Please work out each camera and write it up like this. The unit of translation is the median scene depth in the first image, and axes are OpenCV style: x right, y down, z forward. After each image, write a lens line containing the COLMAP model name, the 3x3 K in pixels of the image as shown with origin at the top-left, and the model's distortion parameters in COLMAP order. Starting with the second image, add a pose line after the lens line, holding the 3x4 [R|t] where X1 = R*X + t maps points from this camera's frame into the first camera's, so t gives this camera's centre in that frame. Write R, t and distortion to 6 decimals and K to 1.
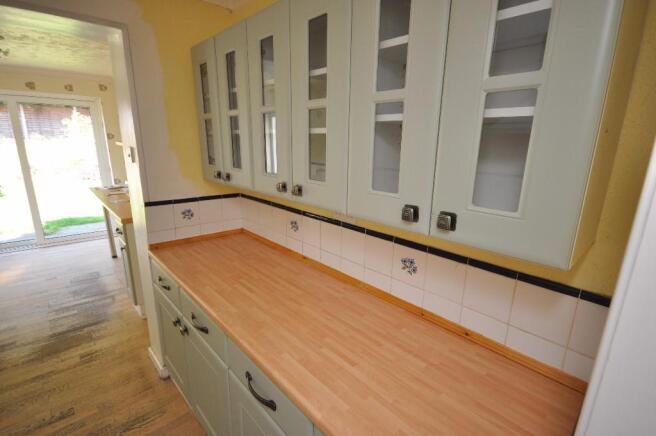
lens RADIAL K [[310.5, 0, 328.1], [0, 310.5, 221.7], [0, 0, 1]] dist [0.010984, -0.002690]
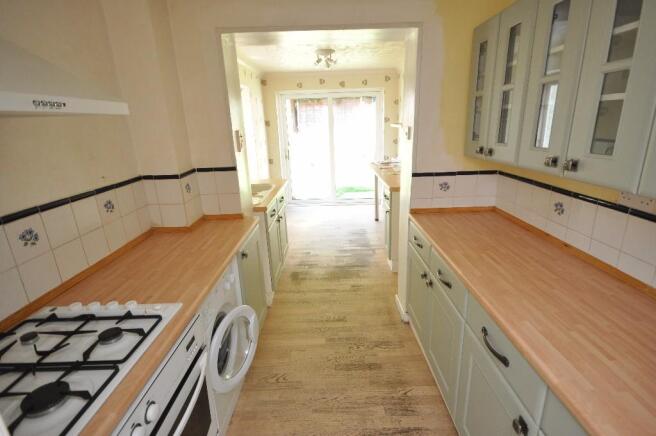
lens RADIAL K [[330.5, 0, 328.3], [0, 330.5, 224.5], [0, 0, 1]] dist [0.013271, -0.000783]
pose [[0.747970, 0.152085, -0.646073, 0.022209], [-0.120140, 0.988338, 0.093565, 0.052960], [0.652769, 0.007635, 0.757519, -0.174266]]
